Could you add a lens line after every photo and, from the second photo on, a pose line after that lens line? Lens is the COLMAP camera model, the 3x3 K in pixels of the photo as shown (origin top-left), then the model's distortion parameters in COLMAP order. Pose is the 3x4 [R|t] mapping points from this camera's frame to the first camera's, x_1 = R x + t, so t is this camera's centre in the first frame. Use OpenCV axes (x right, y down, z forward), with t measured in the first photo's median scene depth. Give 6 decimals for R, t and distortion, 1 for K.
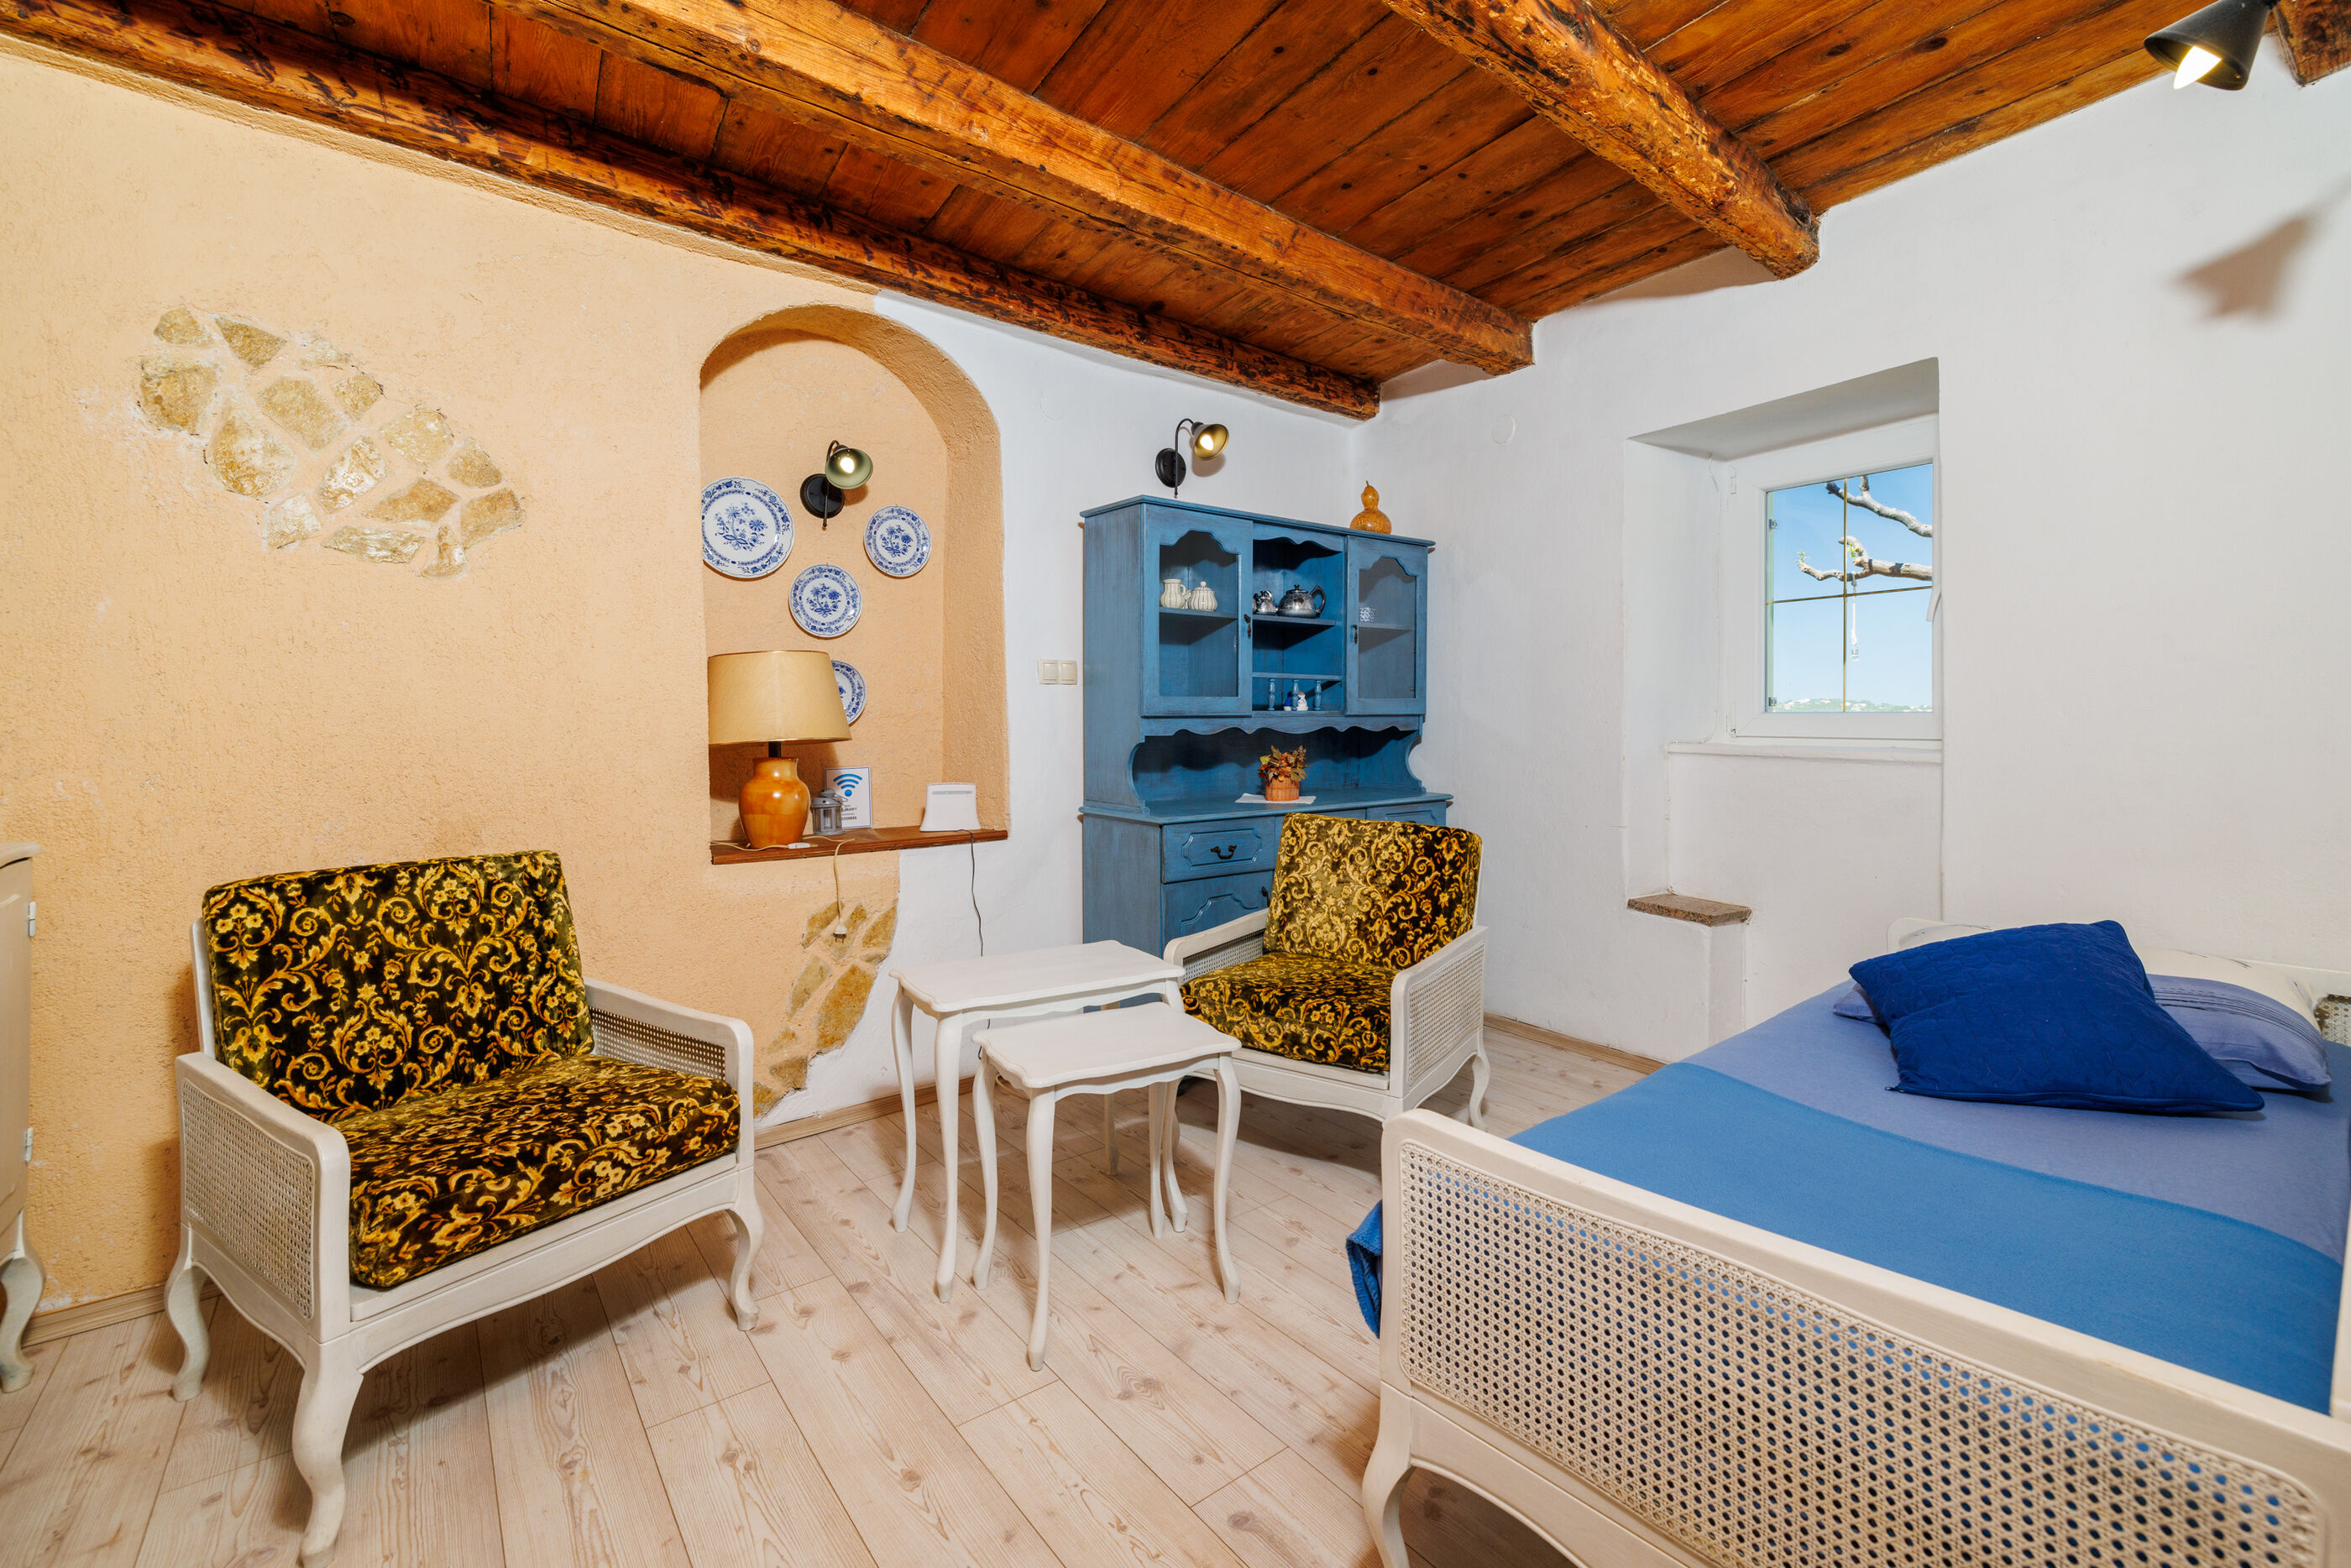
lens RADIAL K [[1020.5, 0, 1175.2], [0, 1020.5, 714.4], [0, 0, 1]] dist [0.001605, 0.000248]
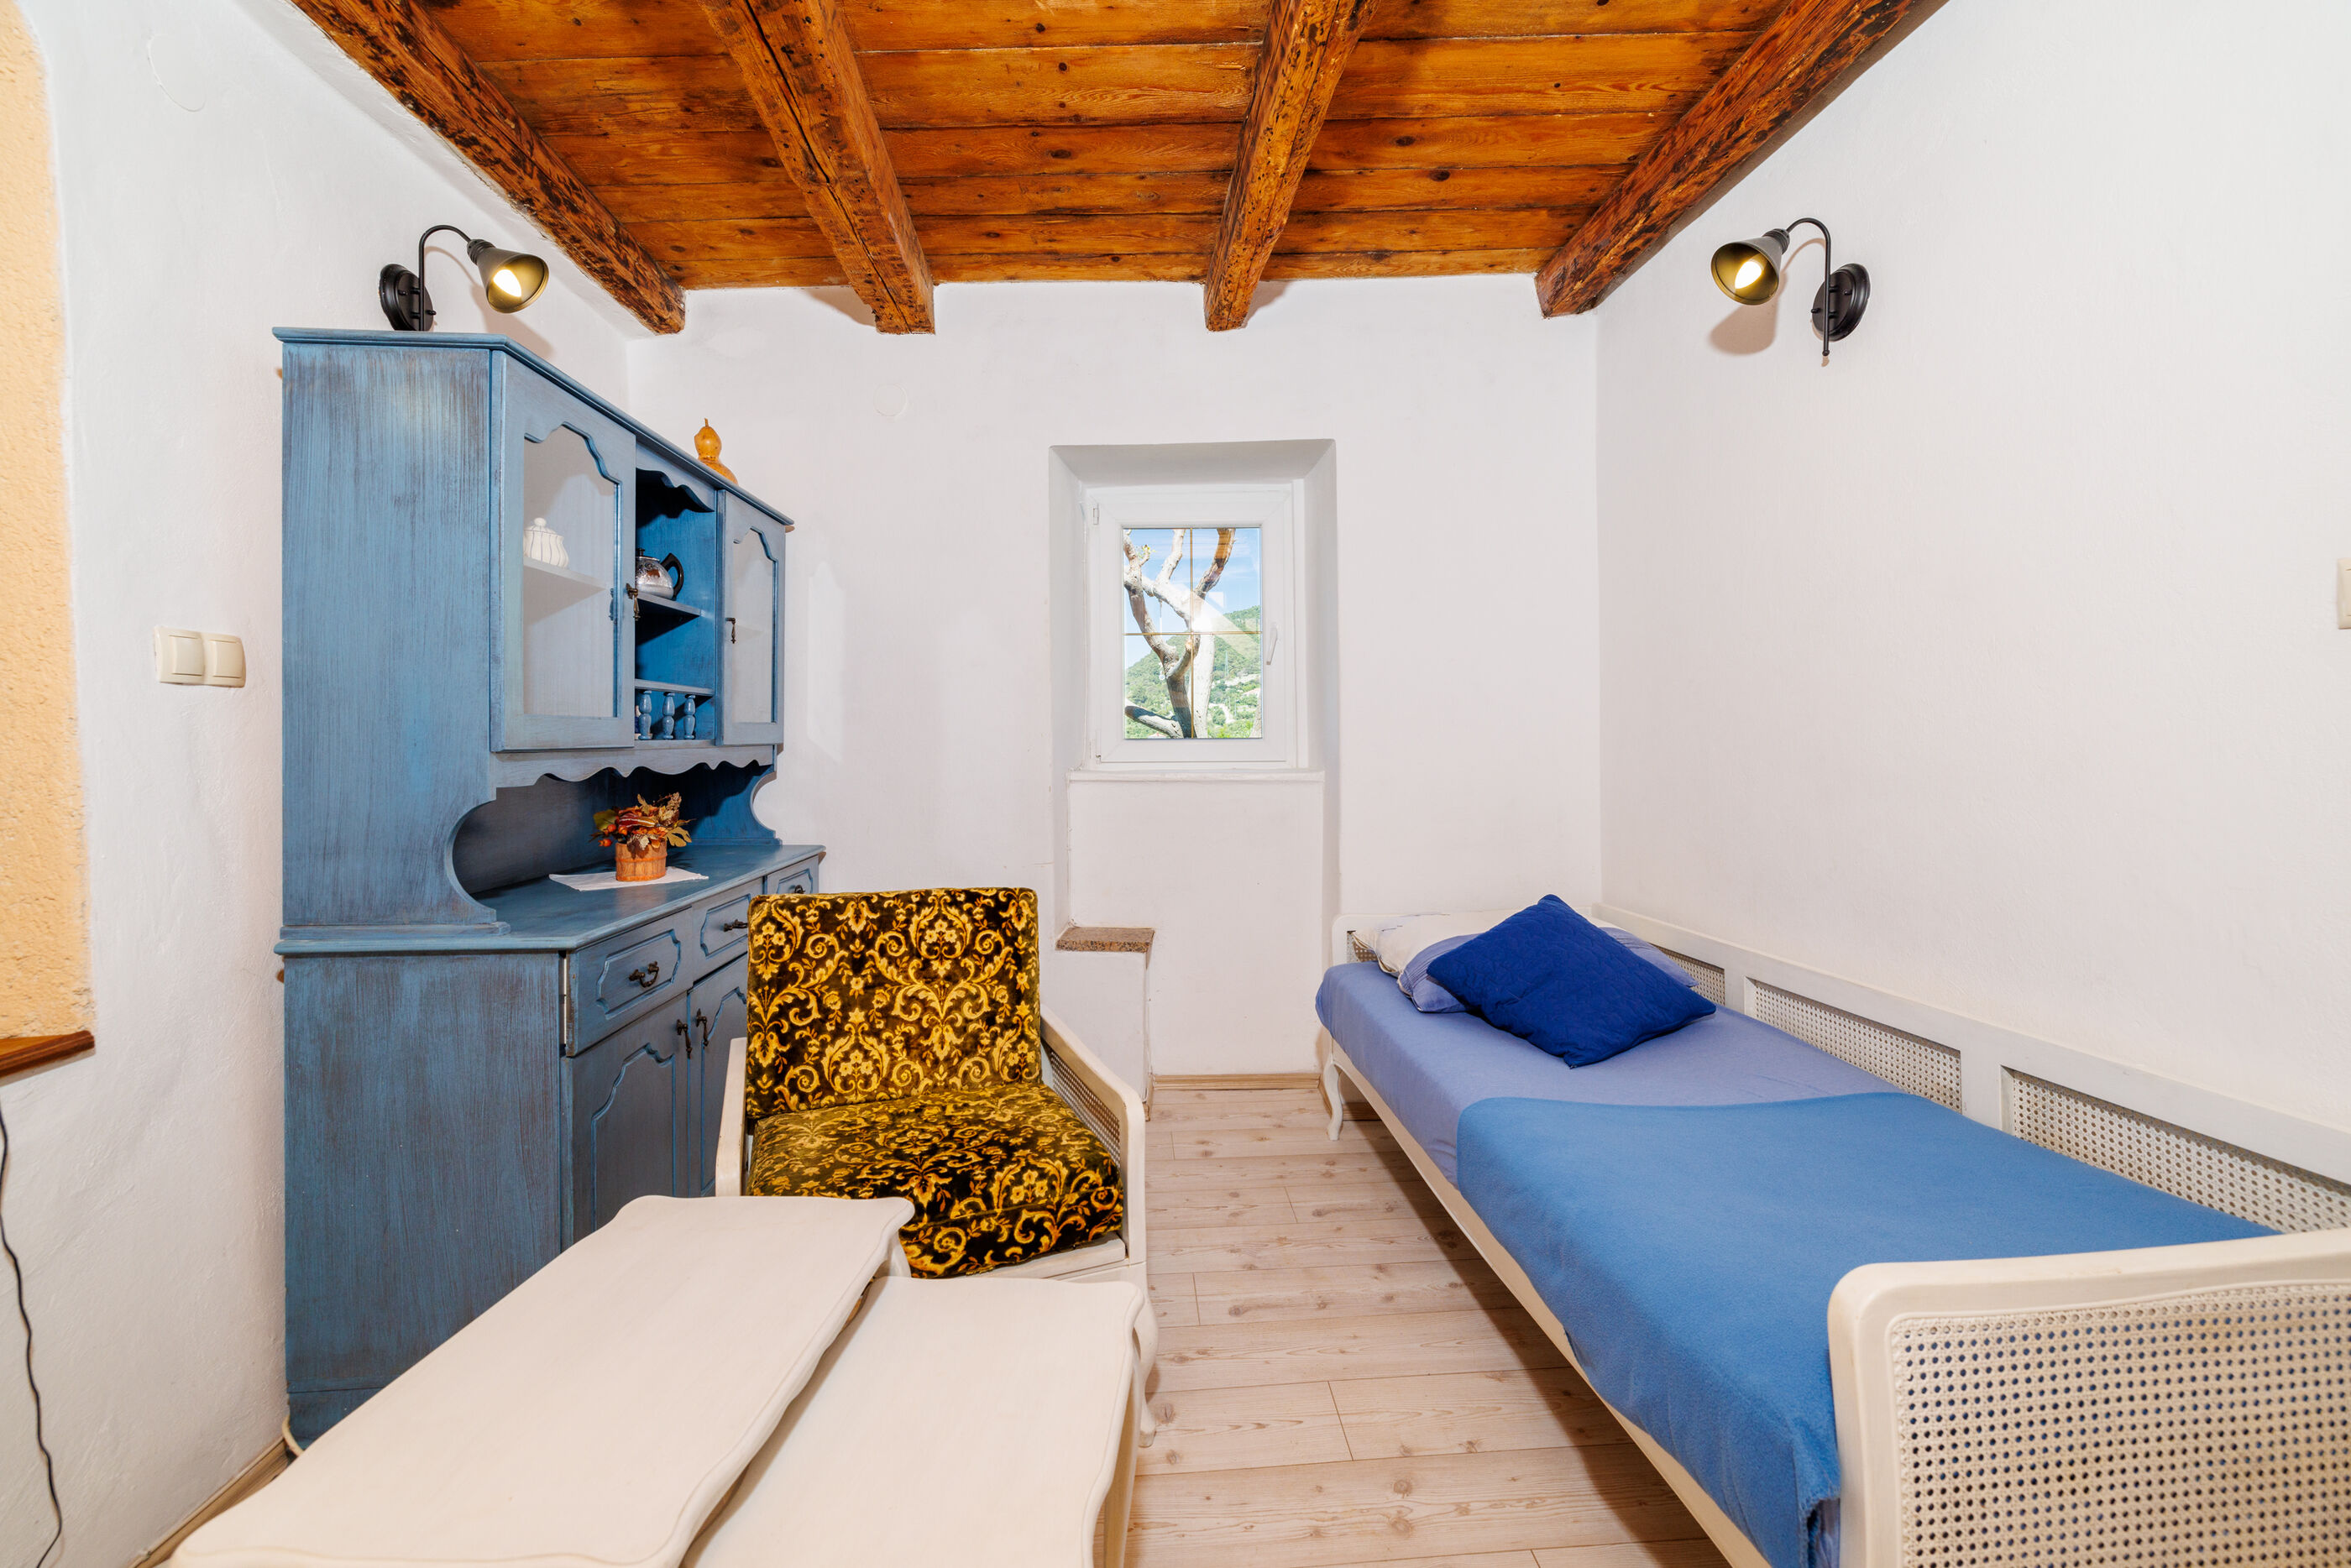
lens RADIAL K [[1007.2, 0, 1173.7], [0, 1007.2, 734.3], [0, 0, 1]] dist [0.000800, 0.000124]
pose [[0.551817, -0.001772, 0.833963, -0.296614], [0.005752, 0.999982, -0.001681, -0.004890], [-0.833945, 0.005724, 0.551817, 0.450800]]
